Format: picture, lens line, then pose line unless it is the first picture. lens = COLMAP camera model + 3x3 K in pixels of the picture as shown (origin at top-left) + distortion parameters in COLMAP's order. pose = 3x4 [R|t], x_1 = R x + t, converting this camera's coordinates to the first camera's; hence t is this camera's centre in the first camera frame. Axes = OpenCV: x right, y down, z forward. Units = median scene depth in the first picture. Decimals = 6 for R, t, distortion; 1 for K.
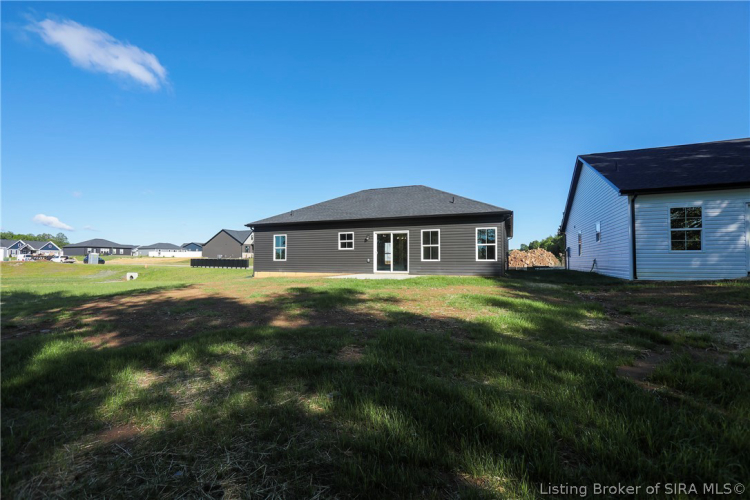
lens RADIAL K [[328.7, 0, 374.7], [0, 328.7, 251.7], [0, 0, 1]] dist [-0.003136, 0.001867]
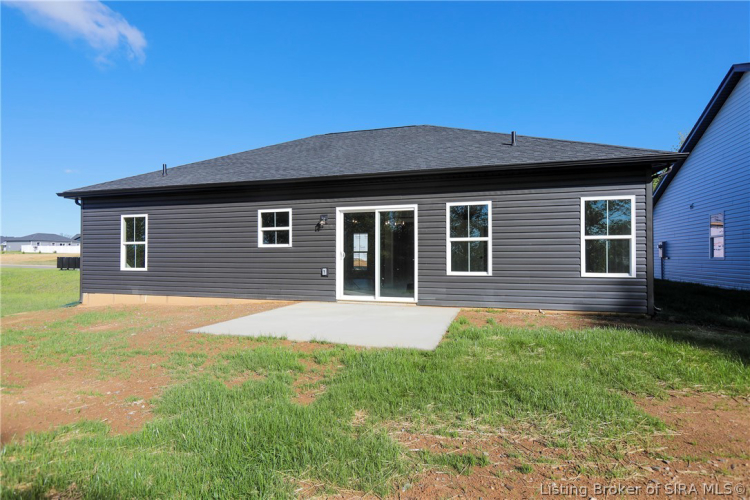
lens RADIAL K [[401.0, 0, 374.9], [0, 401.0, 251.5], [0, 0, 1]] dist [0.004546, 0.000407]
pose [[0.995342, -0.000856, 0.096402, -0.003537], [-0.000653, 0.999878, 0.015623, -0.009665], [-0.096403, -0.015613, 0.995220, 0.452533]]
